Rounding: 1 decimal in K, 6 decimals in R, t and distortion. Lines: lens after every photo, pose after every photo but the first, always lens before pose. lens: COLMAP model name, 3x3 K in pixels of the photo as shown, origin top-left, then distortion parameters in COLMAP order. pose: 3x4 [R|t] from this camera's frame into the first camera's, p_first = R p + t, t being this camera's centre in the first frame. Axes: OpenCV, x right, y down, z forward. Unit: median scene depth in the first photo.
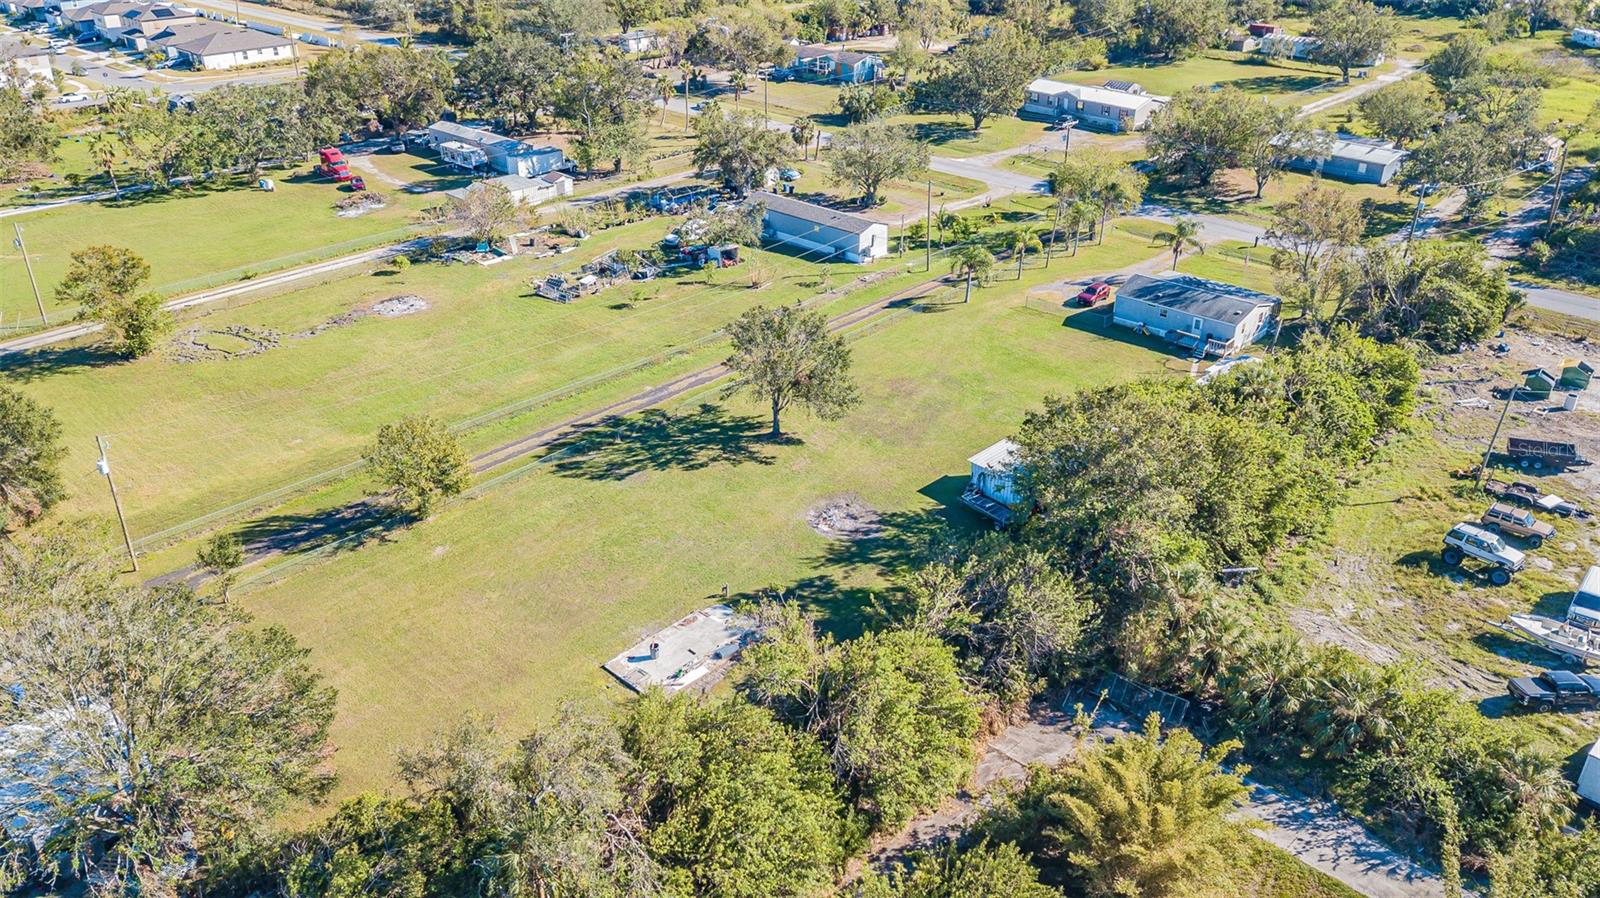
lens RADIAL K [[1217.1, 0, 805.7], [0, 1217.1, 448.6], [0, 0, 1]] dist [0.053992, -0.104976]
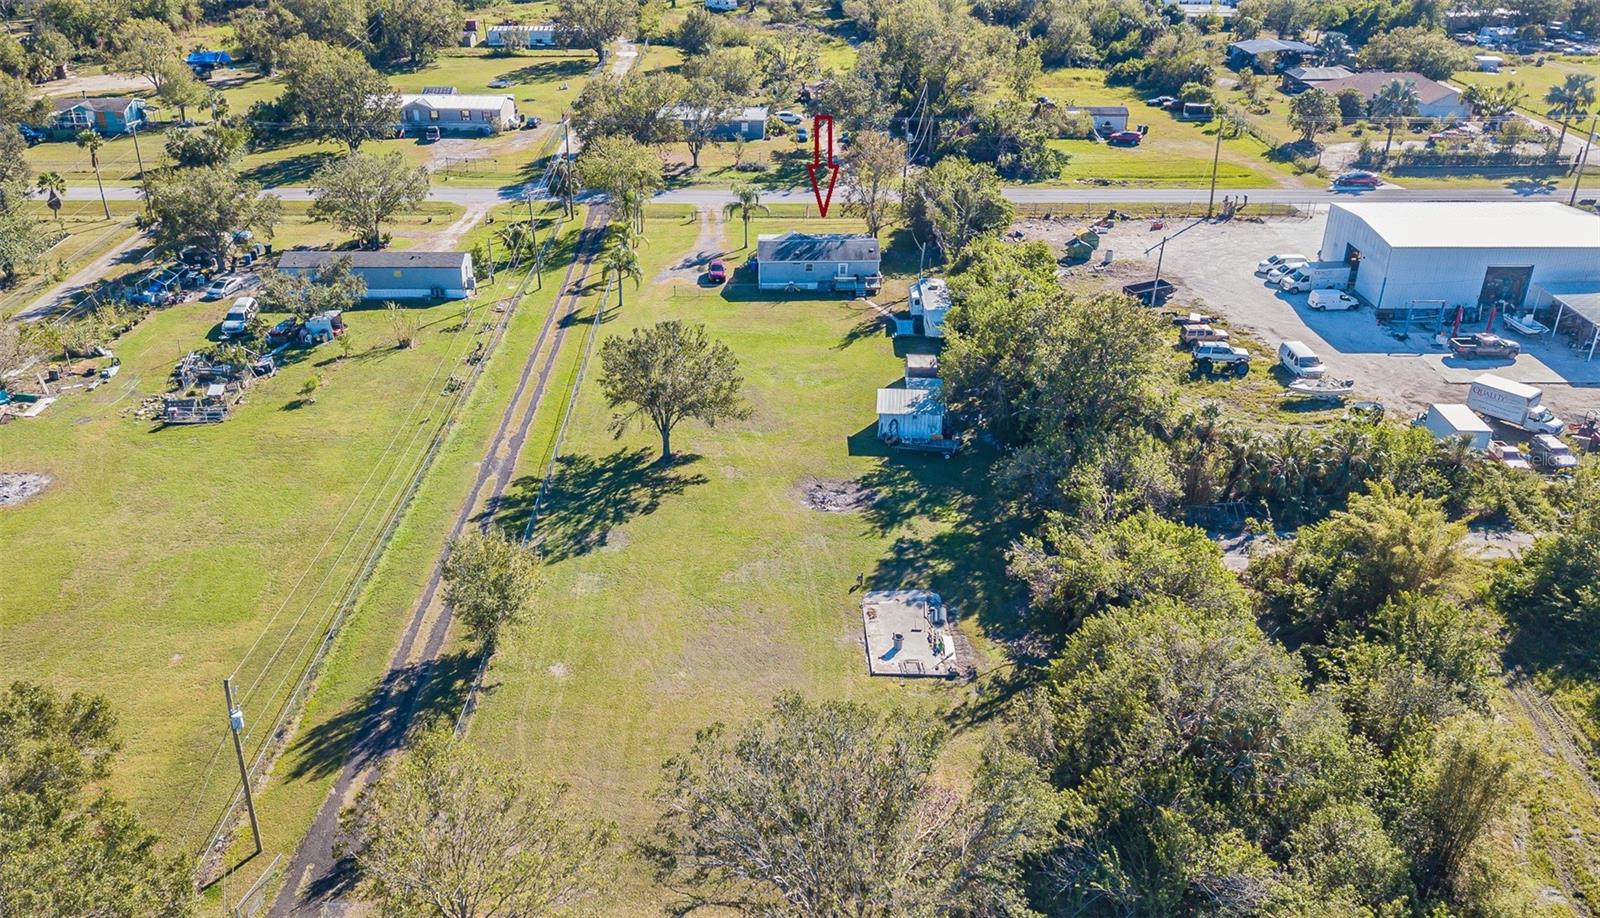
lens RADIAL K [[1335.3, 0, 743.4], [0, 1335.3, 459.8], [0, 0, 1]] dist [0.030226, -0.058958]
pose [[0.736382, -0.300059, 0.606387, -0.470348], [0.315036, 0.945251, 0.085167, -0.061298], [-0.598743, 0.128318, 0.790596, 0.105851]]
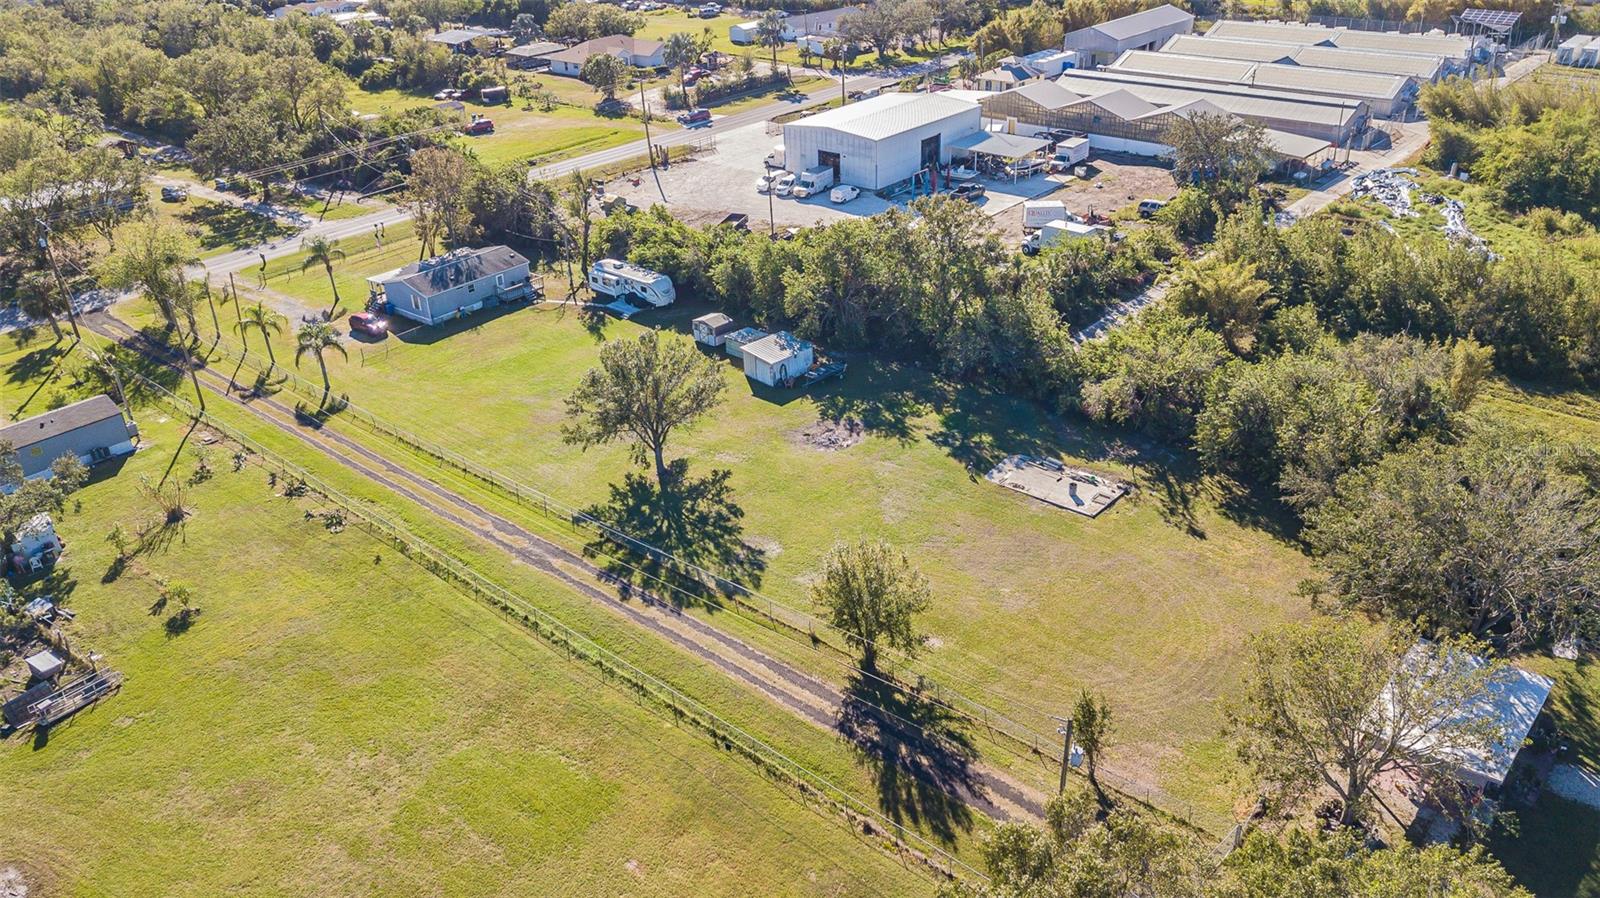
lens RADIAL K [[1244.2, 0, 805.0], [0, 1244.2, 414.3], [0, 0, 1]] dist [0.010237, -0.006767]
pose [[-0.050034, -0.435455, 0.898819, -0.657535], [0.489134, 0.773947, 0.402186, -0.285118], [-0.870772, 0.459766, 0.174272, 0.551107]]
